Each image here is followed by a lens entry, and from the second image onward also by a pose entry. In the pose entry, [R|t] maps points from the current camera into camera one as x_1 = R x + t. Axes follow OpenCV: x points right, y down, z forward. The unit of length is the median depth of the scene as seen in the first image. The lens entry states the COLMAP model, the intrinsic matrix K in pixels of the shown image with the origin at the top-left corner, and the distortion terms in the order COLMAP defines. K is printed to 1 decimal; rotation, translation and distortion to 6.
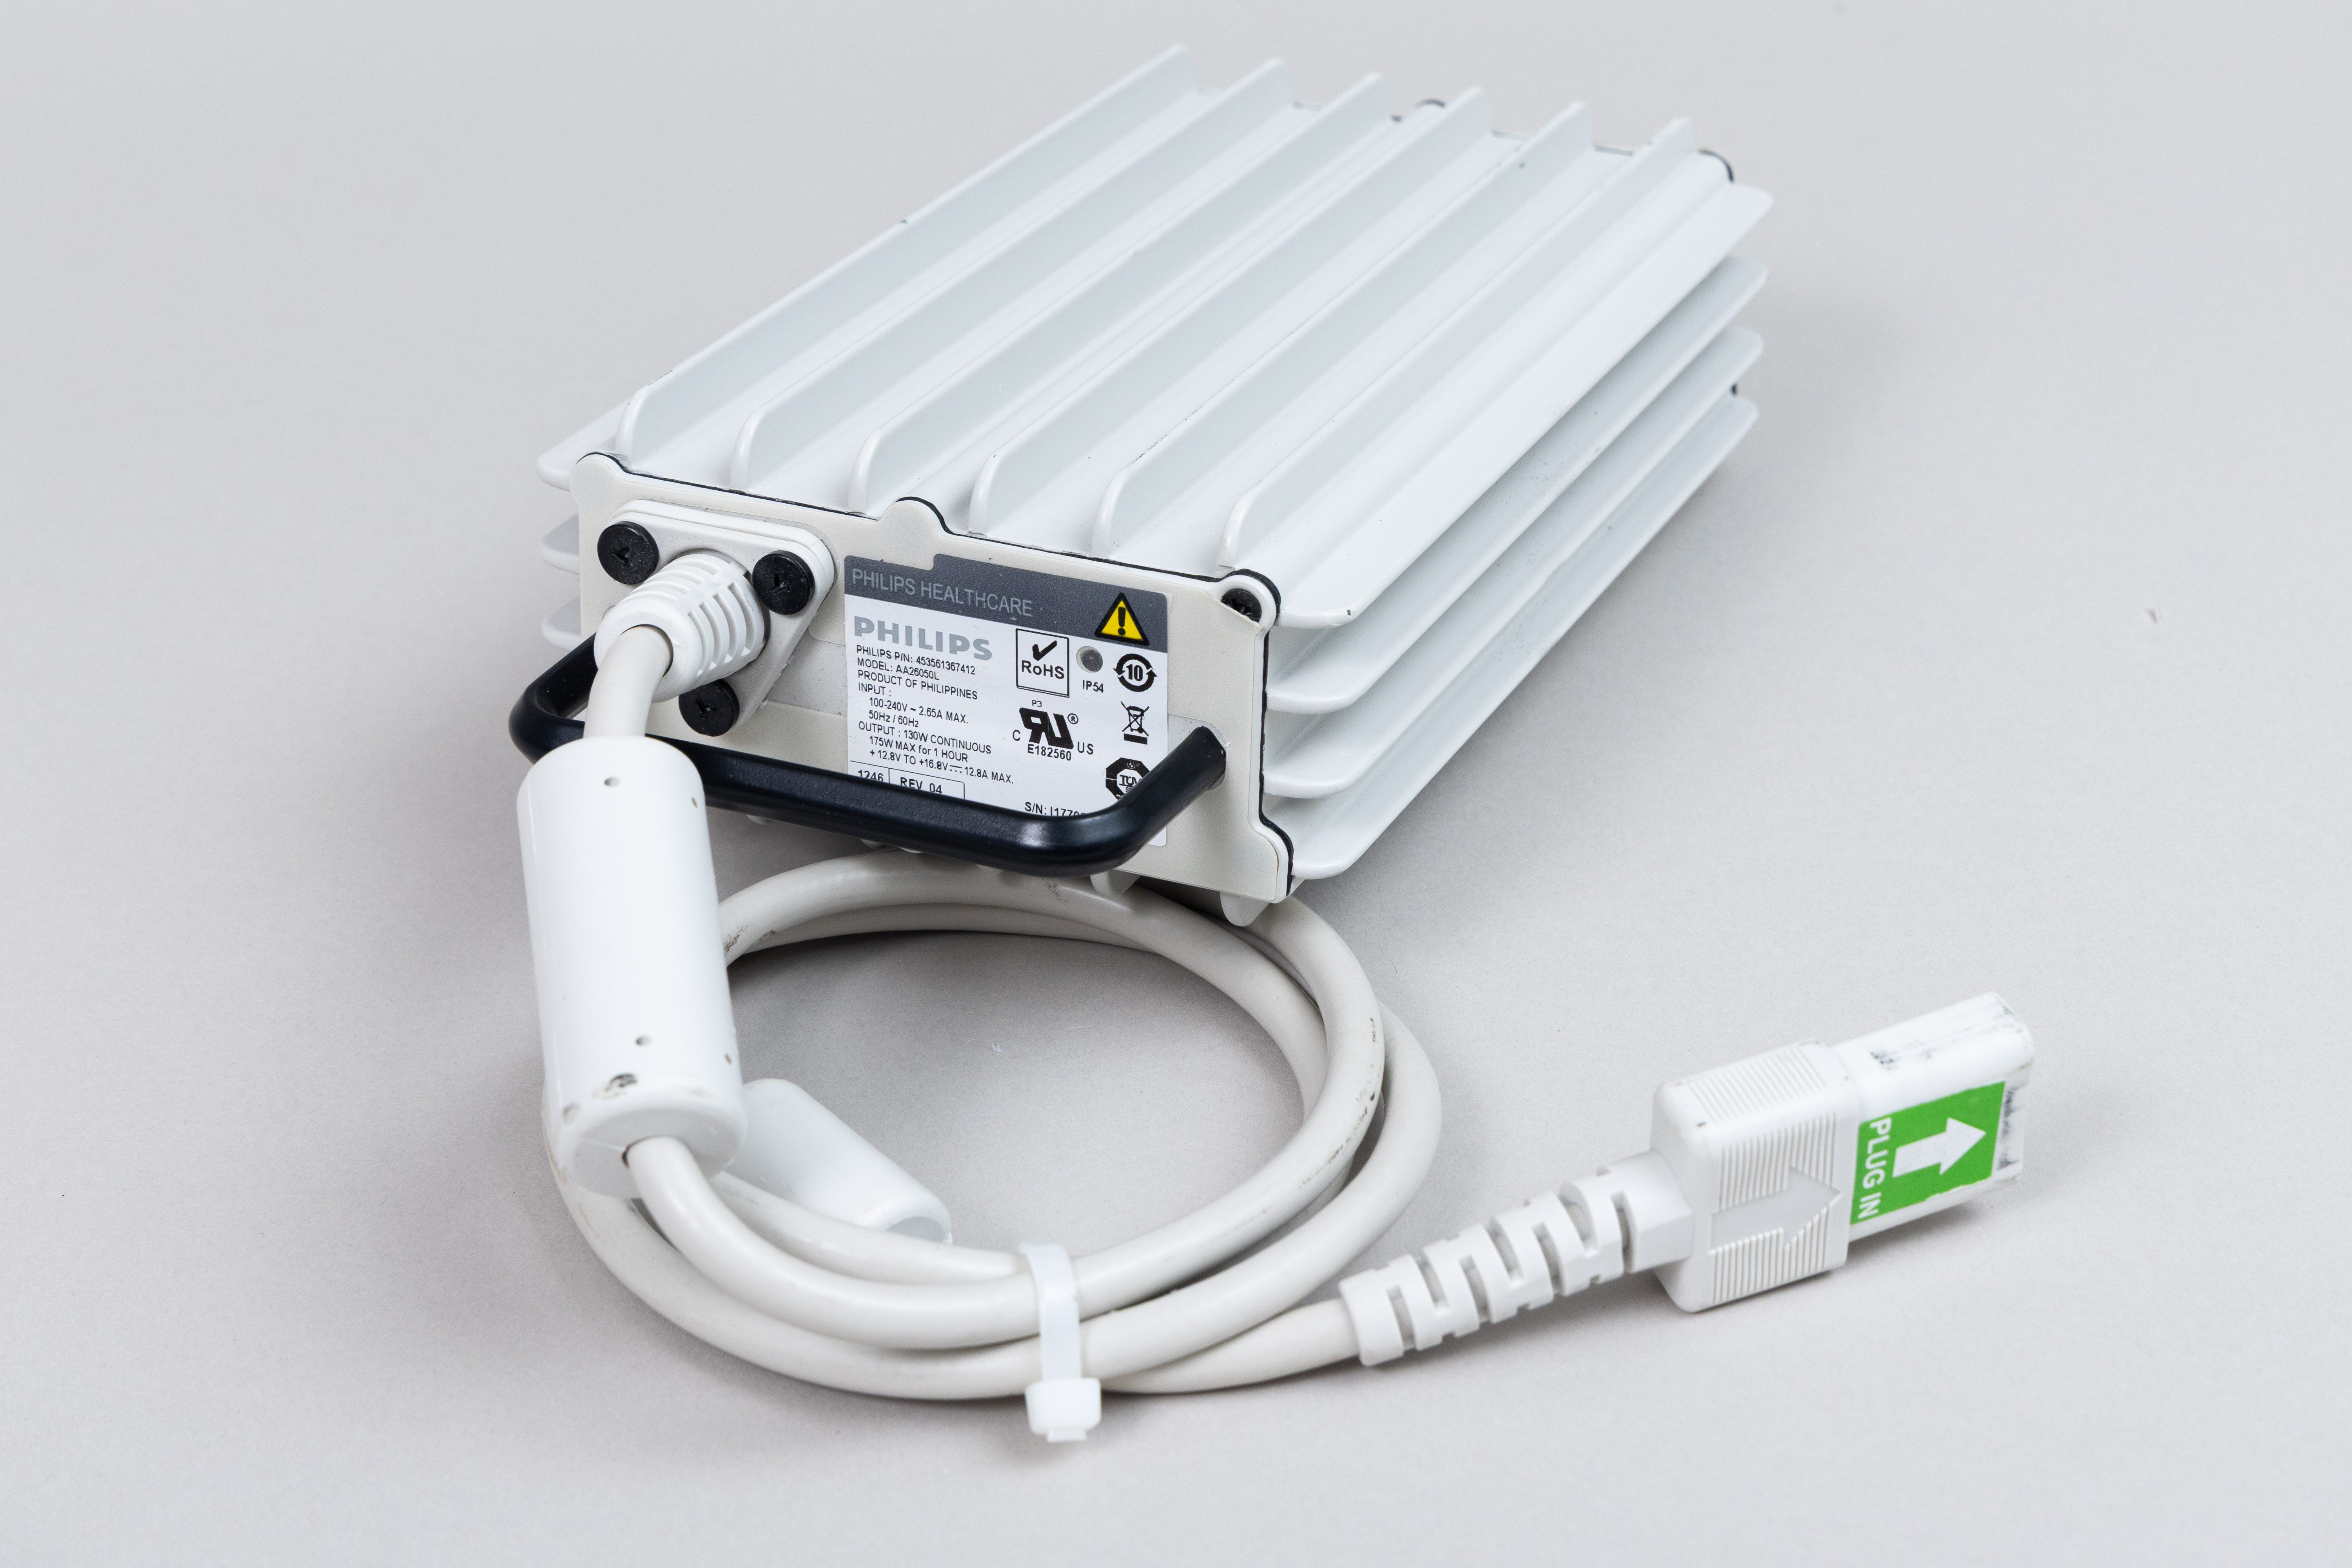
lens RADIAL K [[4634.6, 0, 1176.0], [0, 4634.6, 784.0], [0, 0, 1]] dist [0.526097, 0.010146]
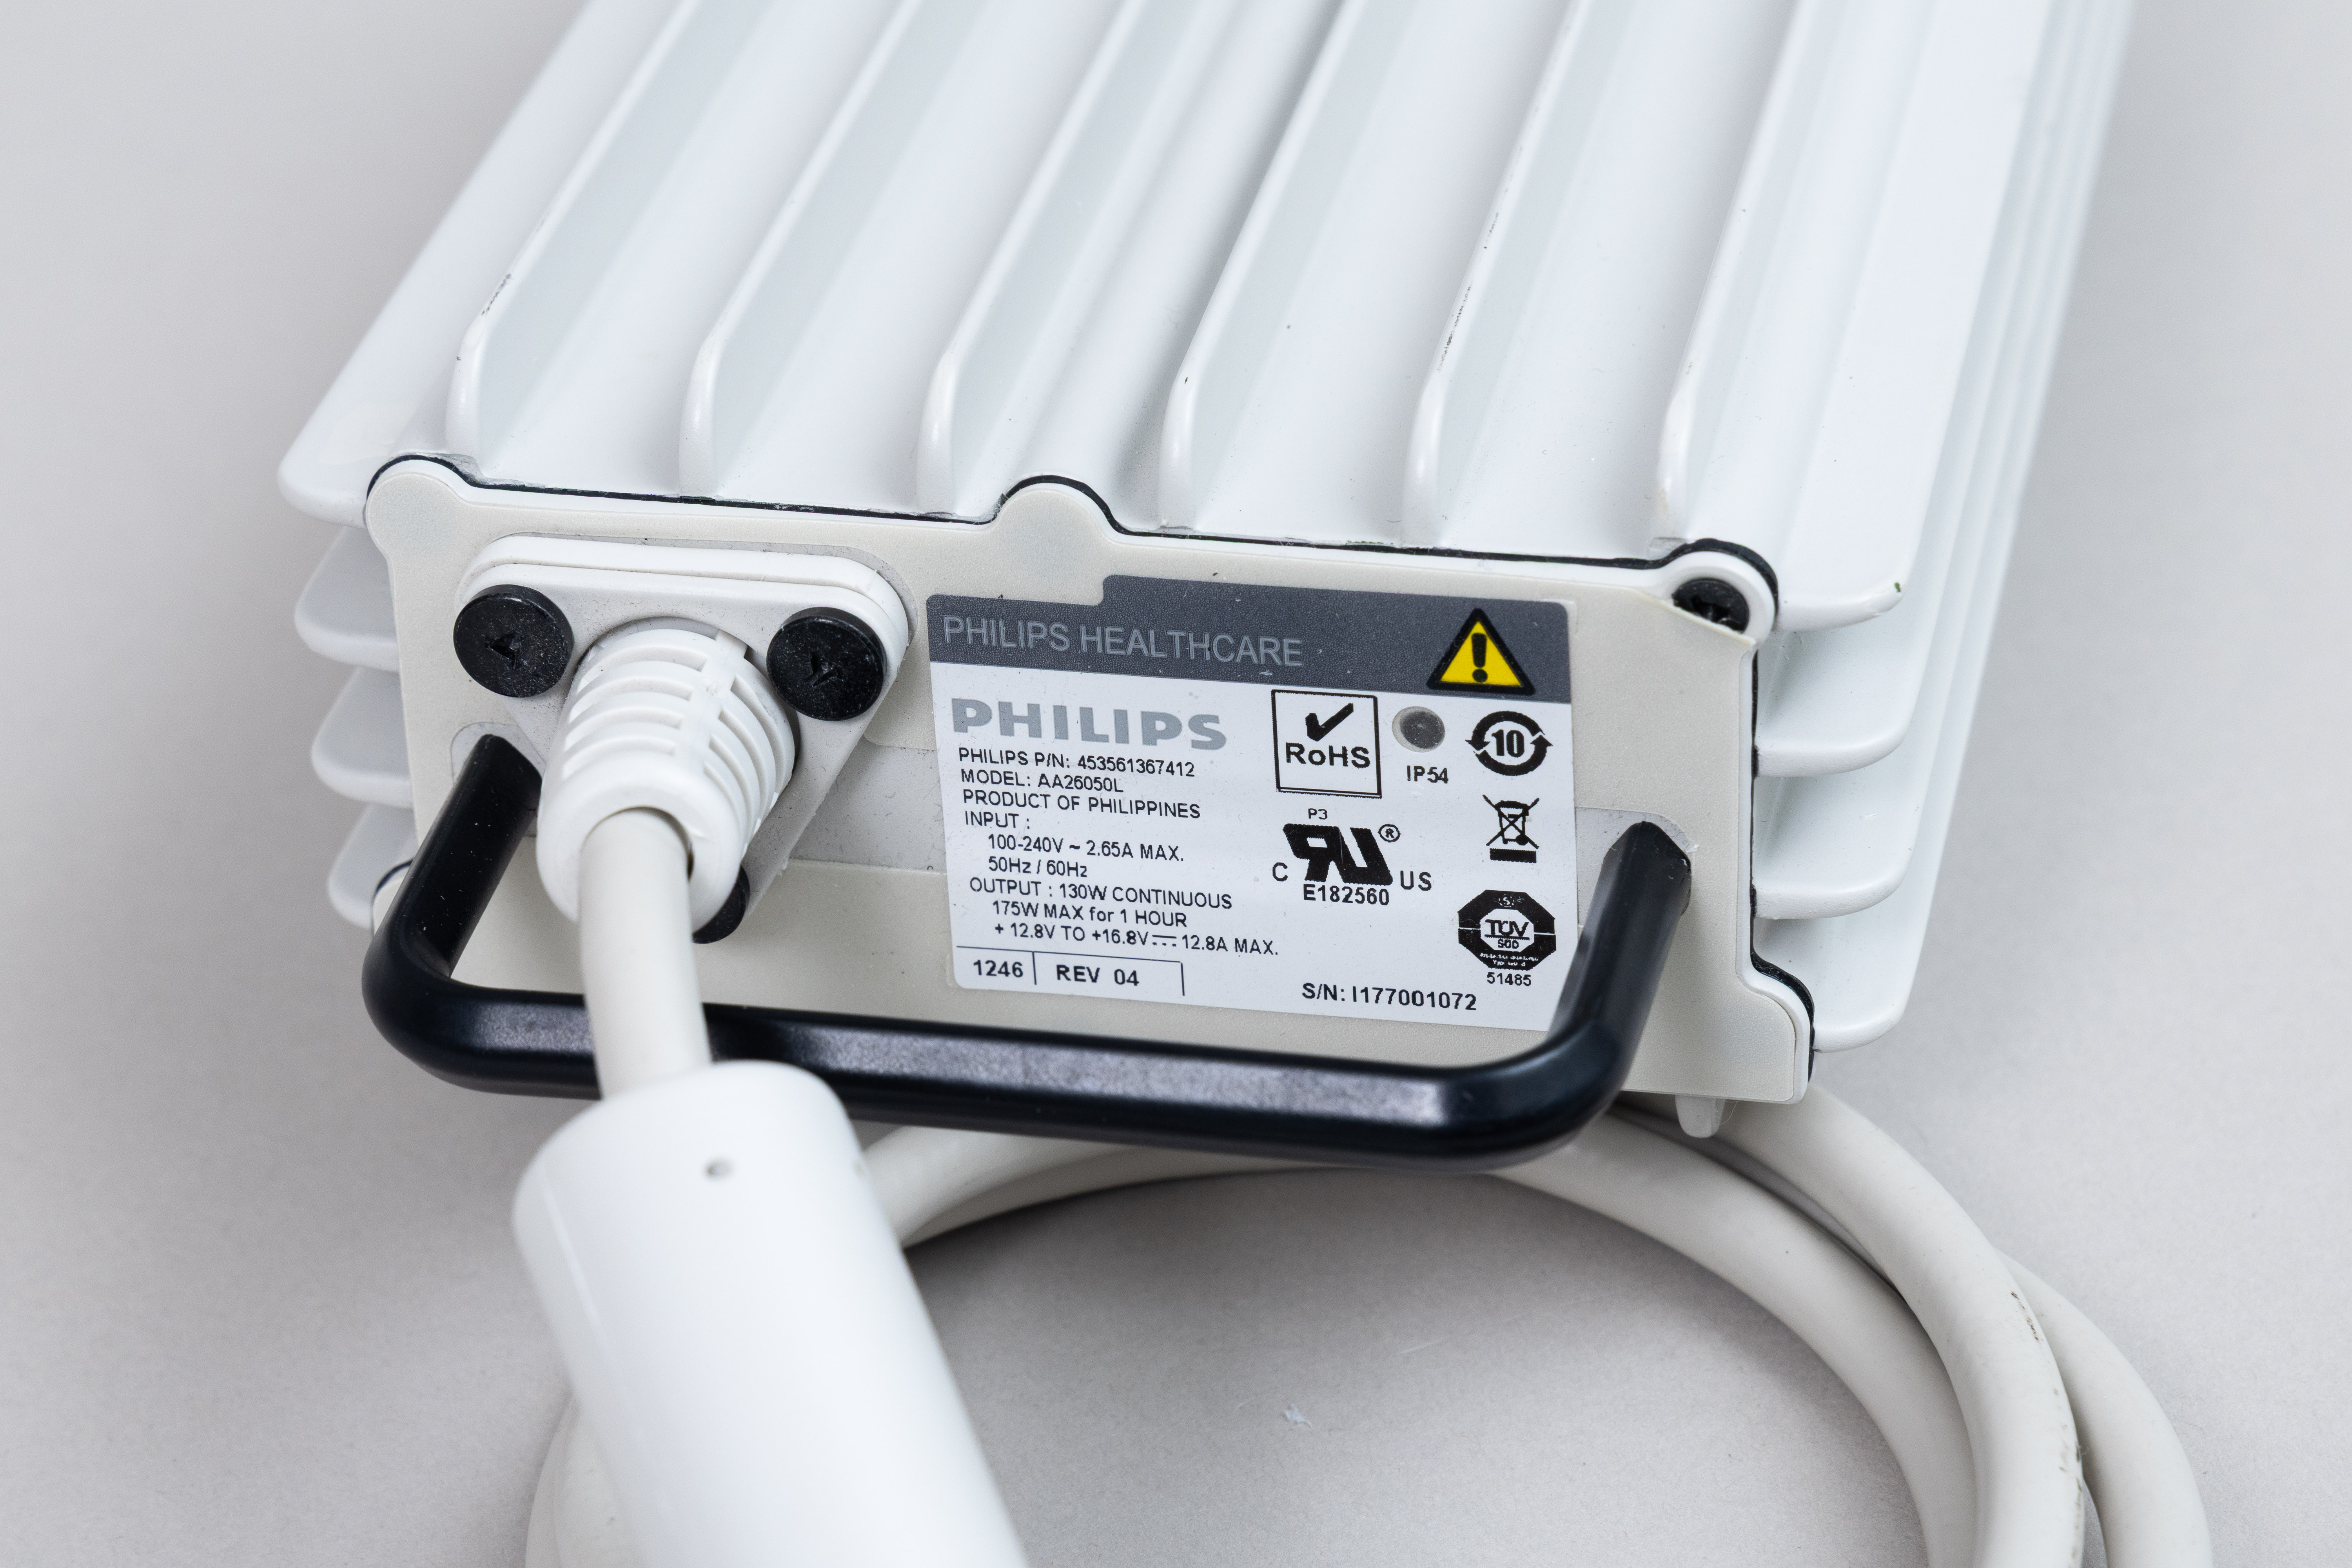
lens RADIAL K [[6679.5, 0, 1176.0], [0, 6679.5, 784.0], [0, 0, 1]] dist [-0.022488, 12.561111]
pose [[0.977926, -0.153882, 0.141354, -0.156727], [0.137848, 0.983517, 0.117012, -0.114995], [-0.157031, -0.094943, 0.983019, 0.229024]]
